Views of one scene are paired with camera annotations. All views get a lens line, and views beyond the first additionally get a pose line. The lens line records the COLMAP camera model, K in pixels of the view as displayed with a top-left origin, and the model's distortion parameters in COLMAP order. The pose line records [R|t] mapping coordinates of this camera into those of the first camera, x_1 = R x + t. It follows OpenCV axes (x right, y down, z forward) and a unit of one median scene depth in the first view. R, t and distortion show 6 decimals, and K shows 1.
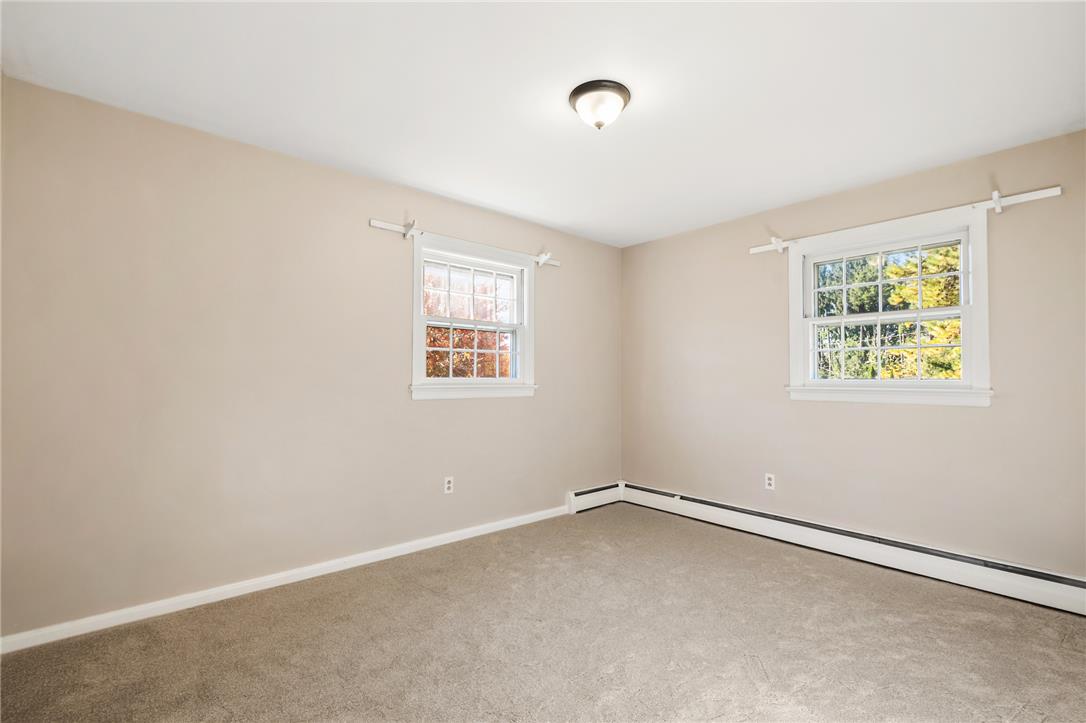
lens RADIAL K [[482.1, 0, 536.0], [0, 482.1, 367.5], [0, 0, 1]] dist [-0.000788, -0.000479]
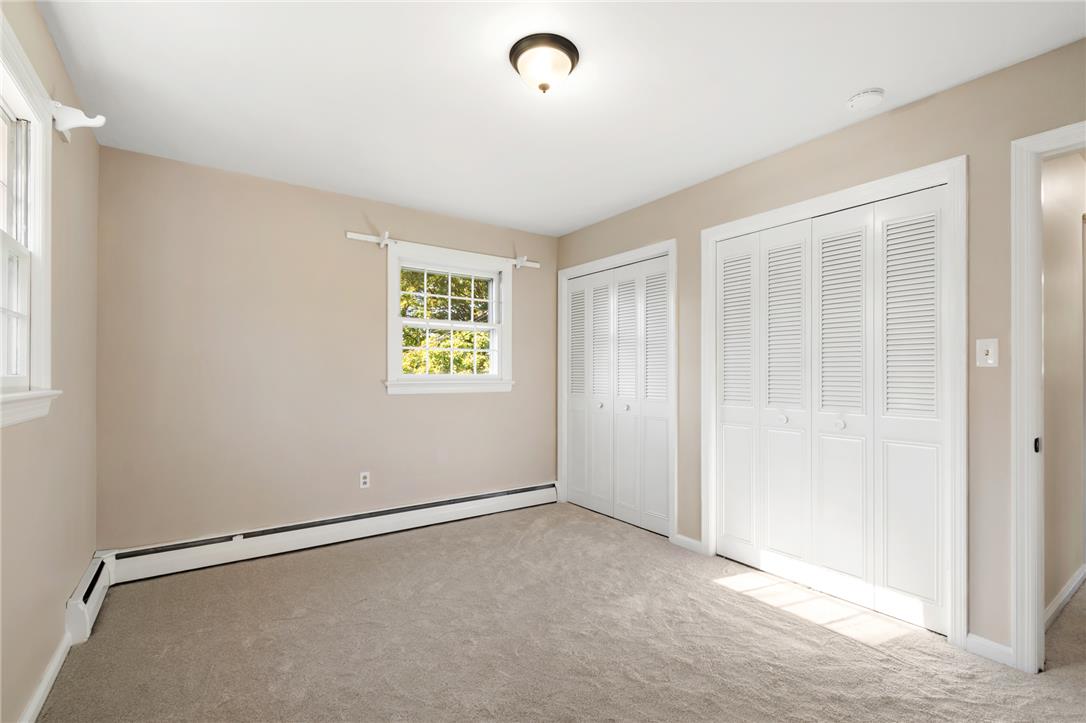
lens RADIAL K [[482.1, 0, 546.6], [0, 482.1, 376.9], [0, 0, 1]] dist [-0.000788, -0.000479]
pose [[0.092846, -0.004909, 0.995668, -0.470749], [-0.016468, 0.999843, 0.006465, 0.017294], [-0.995544, -0.016997, 0.092750, 0.579086]]
